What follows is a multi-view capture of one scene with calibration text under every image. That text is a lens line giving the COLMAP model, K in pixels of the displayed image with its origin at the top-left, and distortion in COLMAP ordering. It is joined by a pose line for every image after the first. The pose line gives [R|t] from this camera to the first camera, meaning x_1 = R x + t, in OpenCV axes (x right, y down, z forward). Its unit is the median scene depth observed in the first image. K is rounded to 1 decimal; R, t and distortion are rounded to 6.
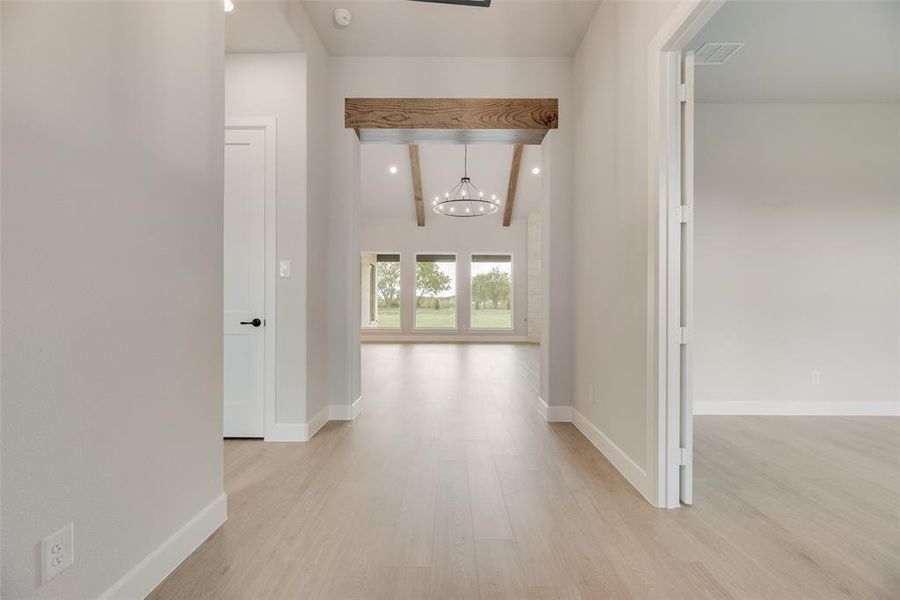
lens RADIAL K [[359.6, 0, 449.0], [0, 359.6, 301.6], [0, 0, 1]] dist [-0.002726, -0.000869]
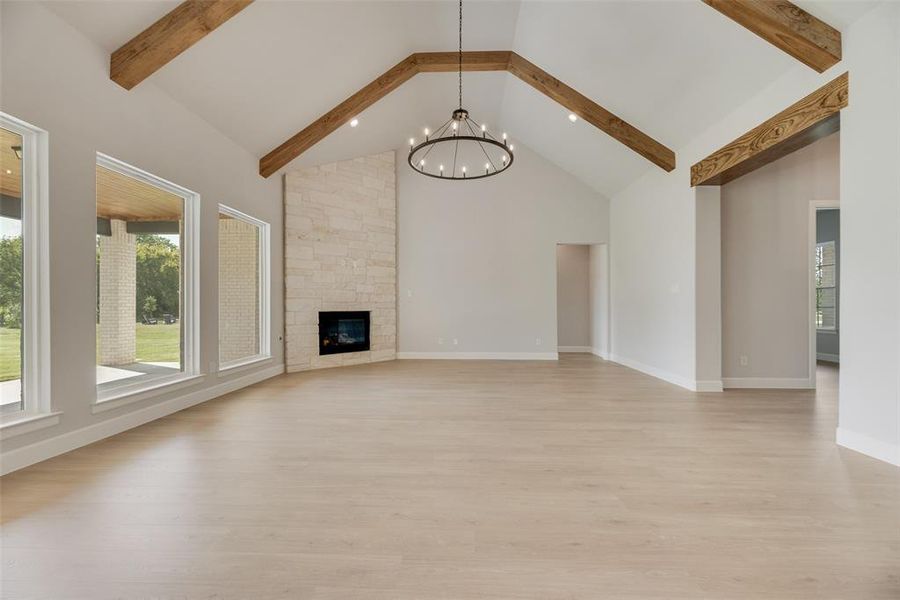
lens RADIAL K [[359.6, 0, 450.9], [0, 359.6, 305.6], [0, 0, 1]] dist [-0.002726, -0.000869]
pose [[0.019273, -0.003116, 0.999809, -0.060212], [0.005197, 0.999982, 0.003016, -0.000960], [-0.999801, 0.005138, 0.019289, 0.104497]]
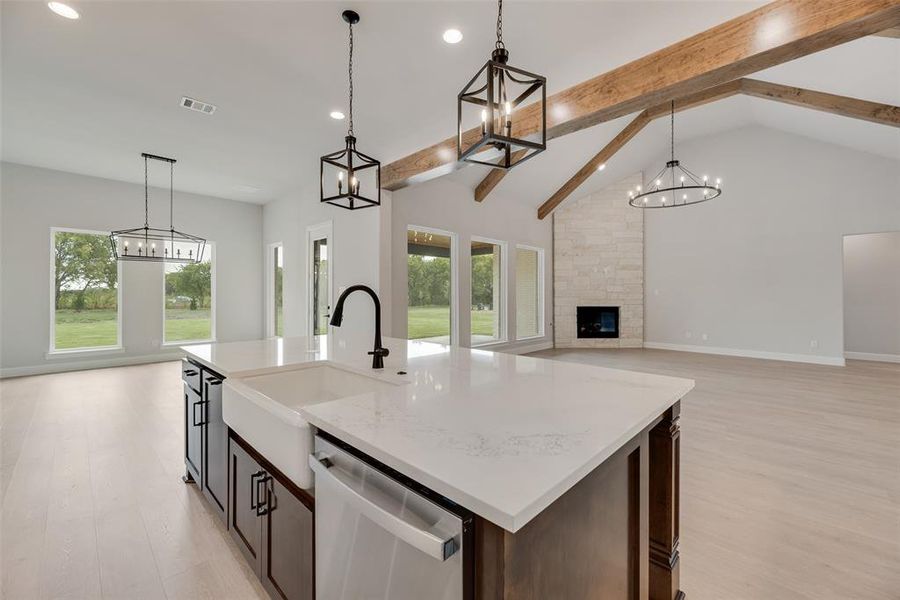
lens RADIAL K [[359.6, 0, 449.3], [0, 359.6, 293.6], [0, 0, 1]] dist [-0.002726, -0.000869]
pose [[0.688939, 0.000479, 0.724819, -0.094968], [0.004656, 0.999976, -0.005086, -0.003658], [-0.724804, 0.006878, 0.688921, 0.083613]]
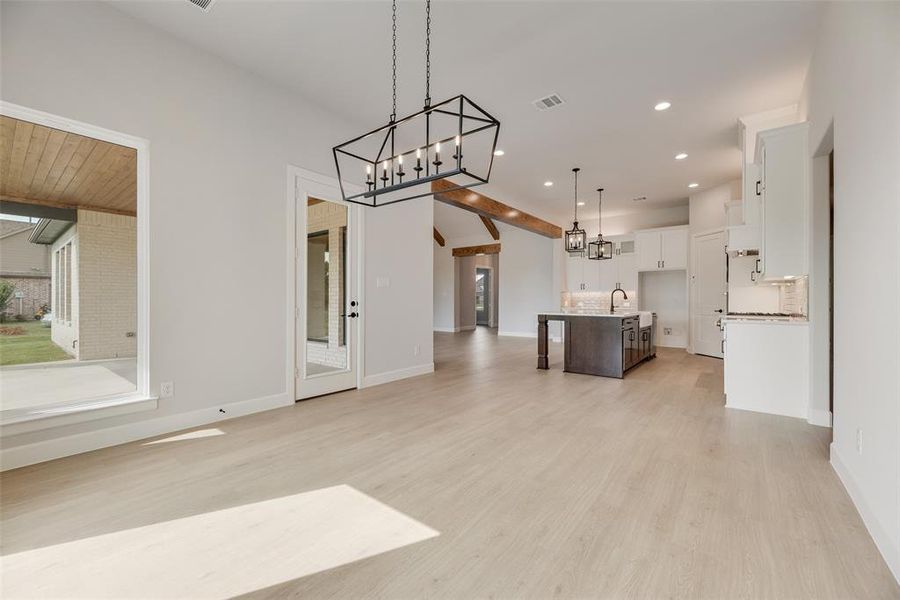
lens RADIAL K [[359.6, 0, 454.0], [0, 359.6, 295.5], [0, 0, 1]] dist [-0.002726, -0.000869]
pose [[-0.803386, 0.001207, 0.595457, -0.110096], [0.007358, 0.999942, 0.007900, -0.005295], [-0.595412, 0.010728, -0.803349, 0.231493]]
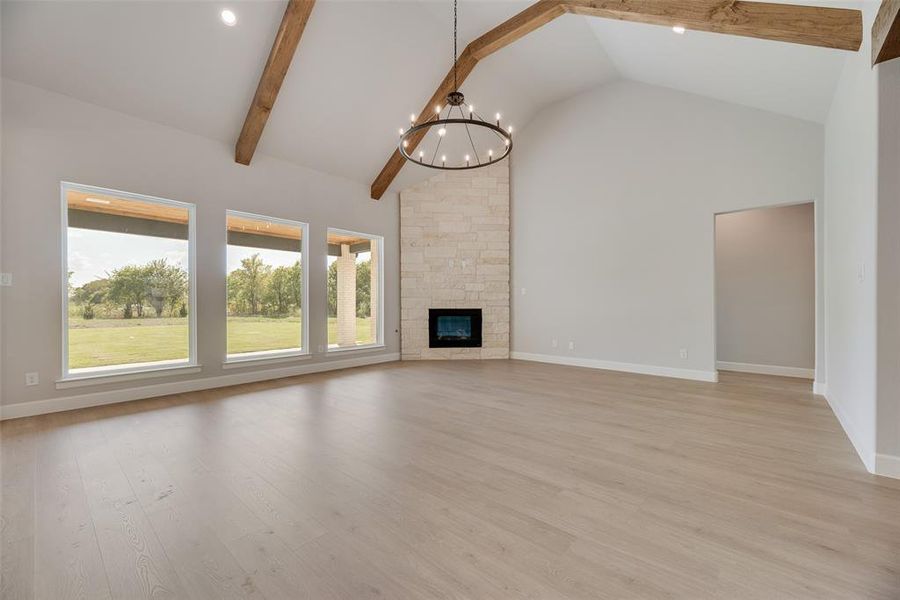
lens RADIAL K [[359.6, 0, 451.5], [0, 359.6, 305.0], [0, 0, 1]] dist [-0.002726, -0.000869]
pose [[0.648832, -0.006759, 0.760901, -0.041835], [0.007402, 0.999969, 0.002571, -0.000629], [-0.760895, 0.003964, 0.648863, 0.065379]]
